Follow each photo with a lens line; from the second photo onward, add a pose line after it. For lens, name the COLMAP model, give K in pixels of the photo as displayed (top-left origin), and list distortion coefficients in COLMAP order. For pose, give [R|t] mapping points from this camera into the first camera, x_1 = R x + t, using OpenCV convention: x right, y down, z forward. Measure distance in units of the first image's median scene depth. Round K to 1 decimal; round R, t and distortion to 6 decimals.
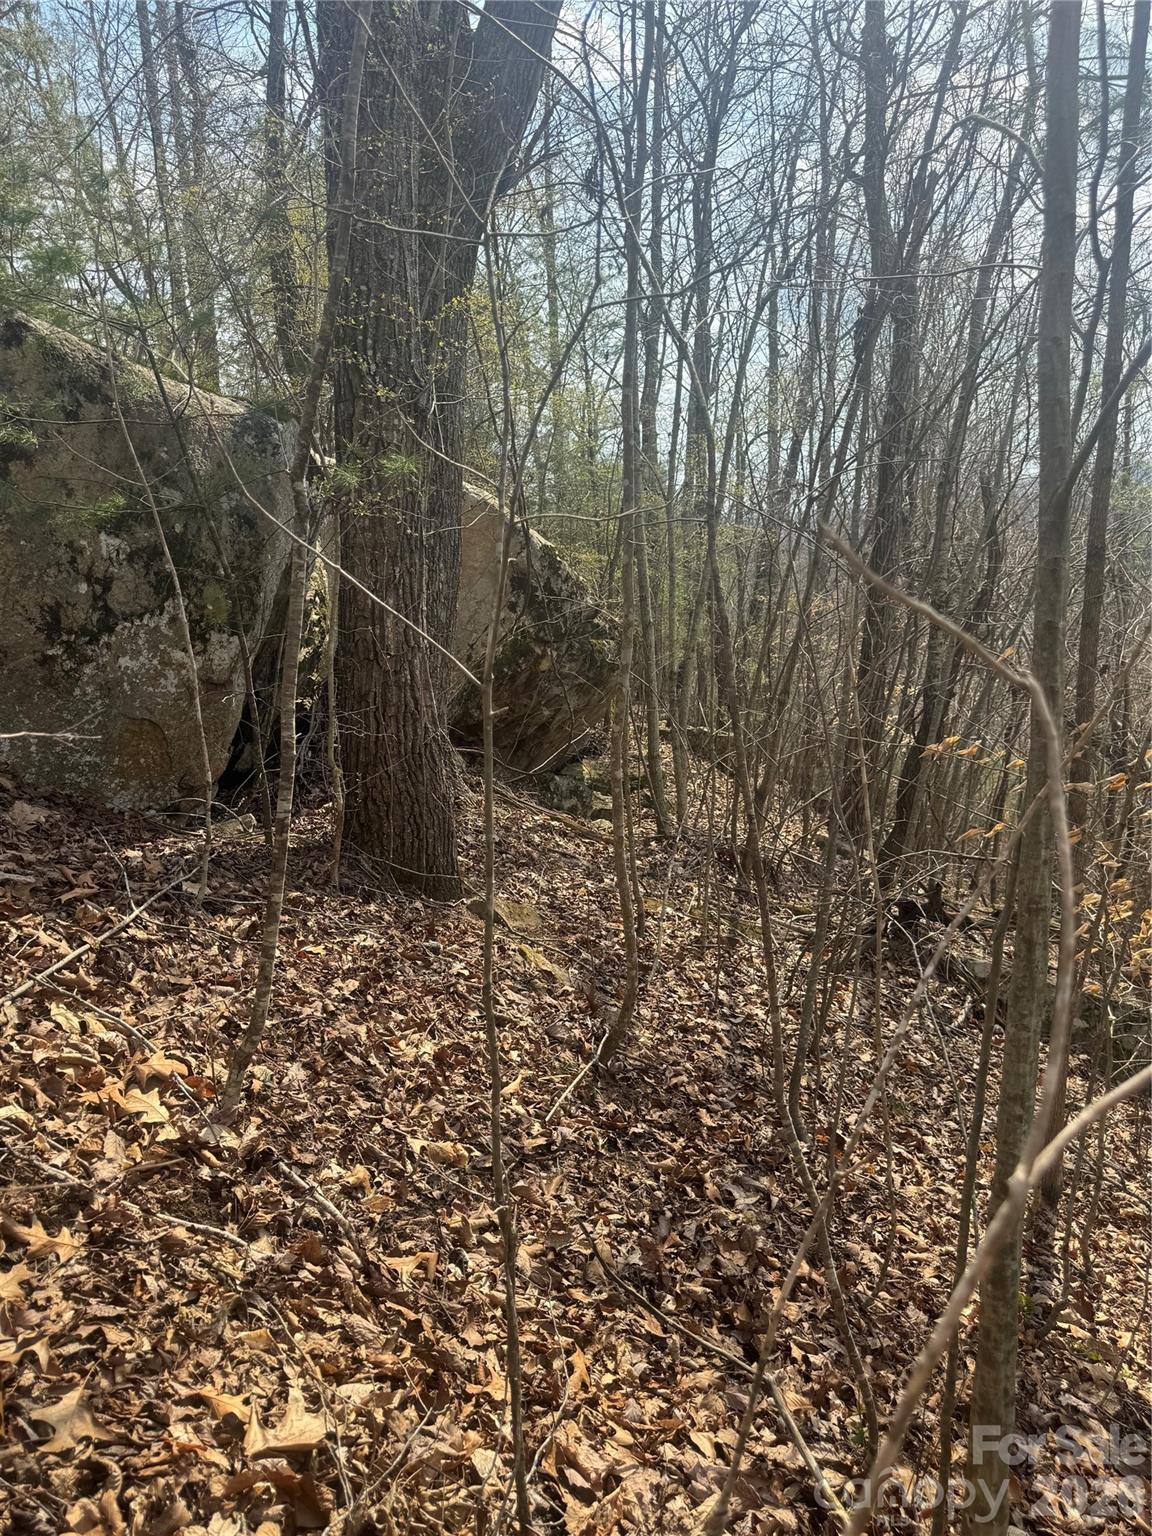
lens RADIAL K [[1105.7, 0, 574.2], [0, 1105.7, 753.5], [0, 0, 1]] dist [0.067262, -0.061795]
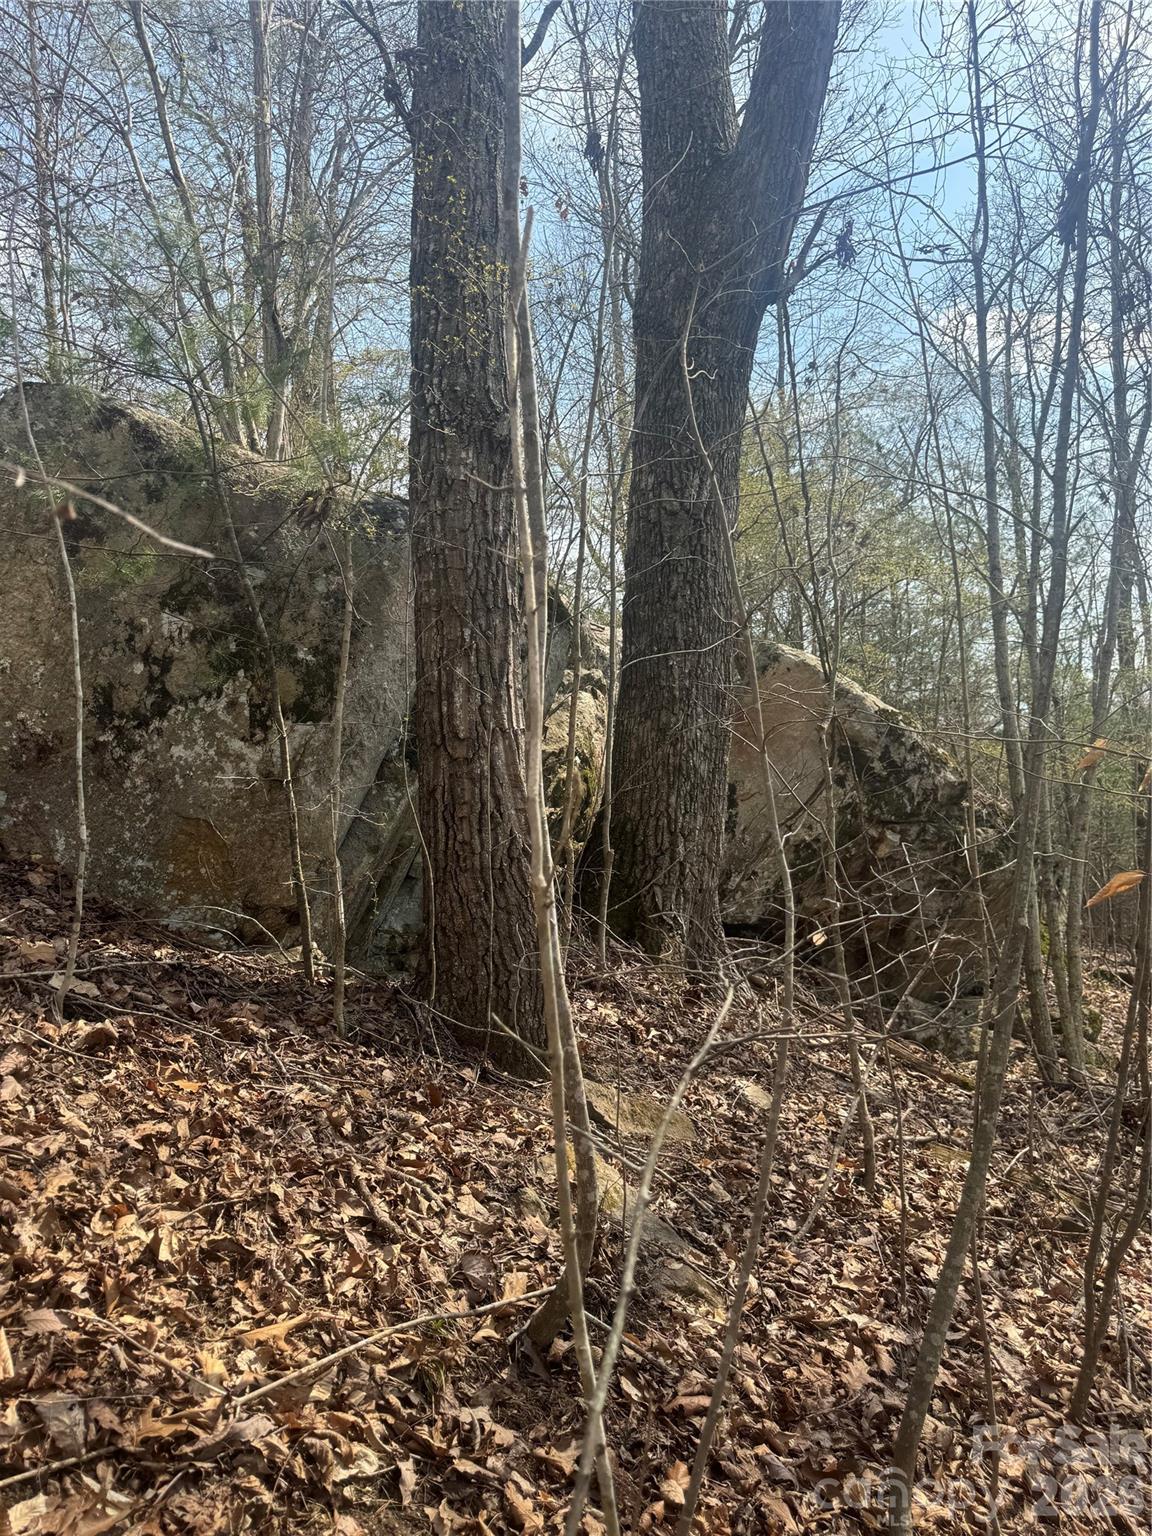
lens RADIAL K [[1105.7, 0, 553.7], [0, 1105.7, 733.6], [0, 0, 1]] dist [0.067262, -0.061795]
pose [[0.901085, -0.046556, -0.431137, 0.248586], [-0.061332, 0.970543, -0.232989, 0.092531], [0.429284, 0.236386, 0.871686, 0.355308]]
